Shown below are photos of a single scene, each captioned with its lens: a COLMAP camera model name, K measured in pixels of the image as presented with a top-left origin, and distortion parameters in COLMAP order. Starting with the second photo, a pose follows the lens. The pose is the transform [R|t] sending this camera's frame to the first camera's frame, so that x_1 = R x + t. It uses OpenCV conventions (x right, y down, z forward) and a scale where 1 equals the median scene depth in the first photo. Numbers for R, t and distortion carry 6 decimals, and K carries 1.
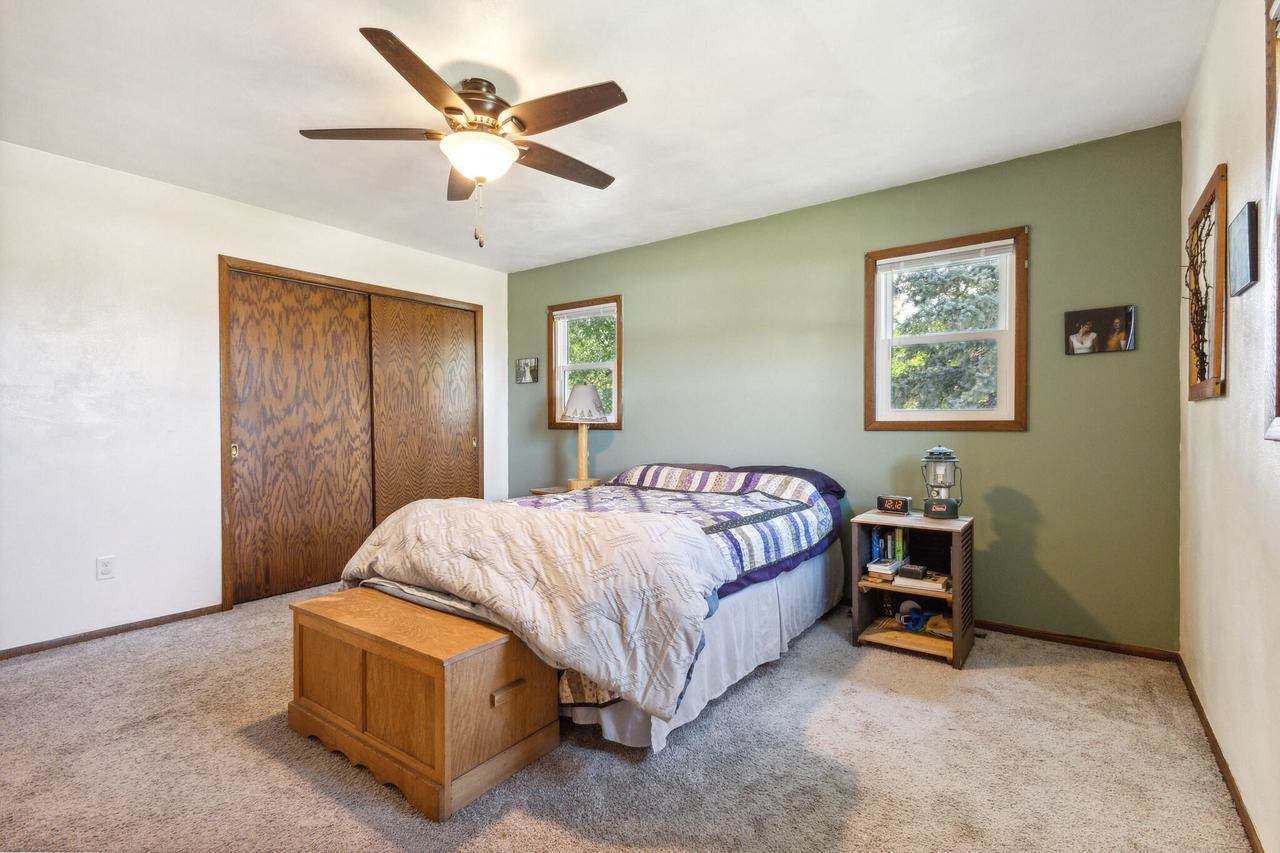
lens RADIAL K [[593.1, 0, 638.1], [0, 593.1, 426.7], [0, 0, 1]] dist [0.007185, -0.002523]
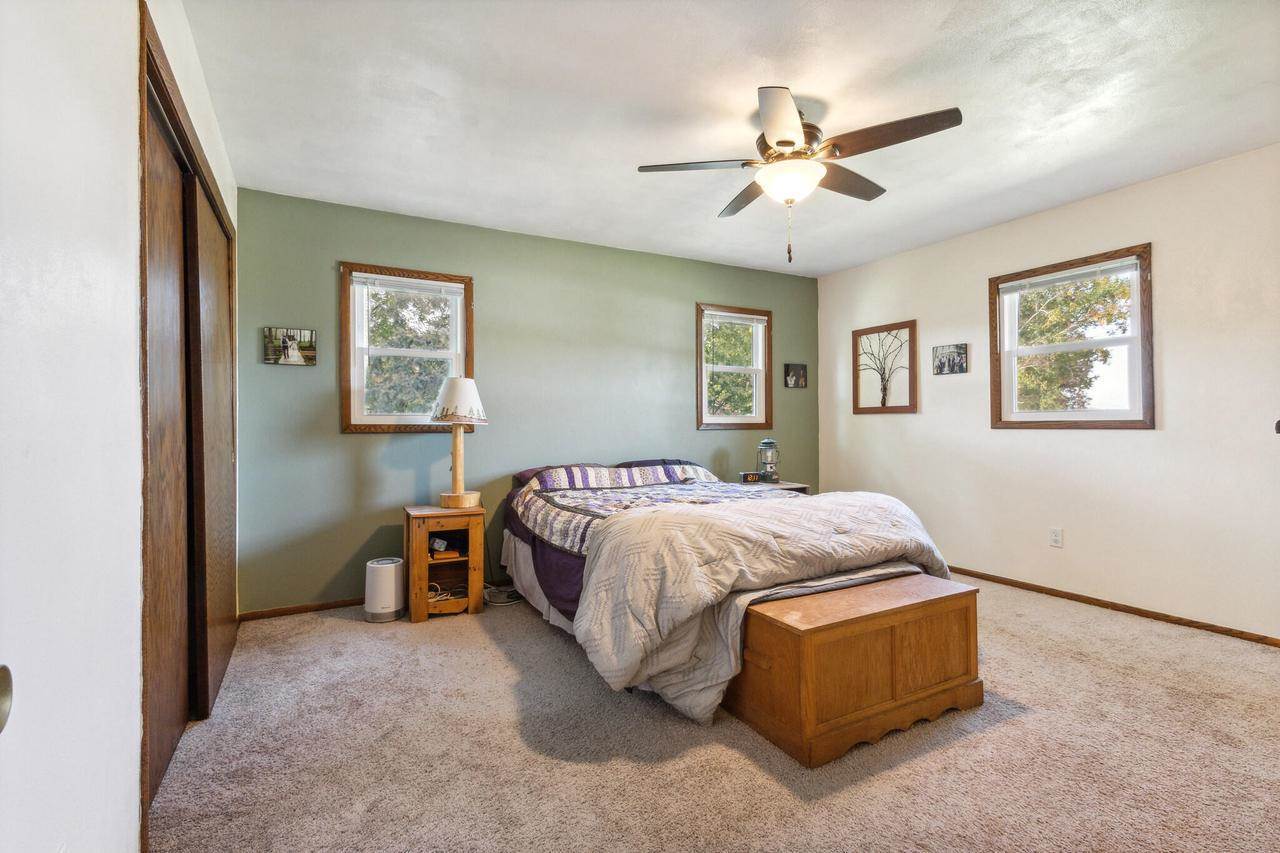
lens RADIAL K [[593.1, 0, 637.9], [0, 593.1, 424.5], [0, 0, 1]] dist [0.007185, -0.002523]
pose [[0.422985, 0.002659, 0.906133, -0.952028], [0.008019, 0.999946, -0.006677, 0.001606], [-0.906101, 0.010090, 0.422941, 0.549139]]
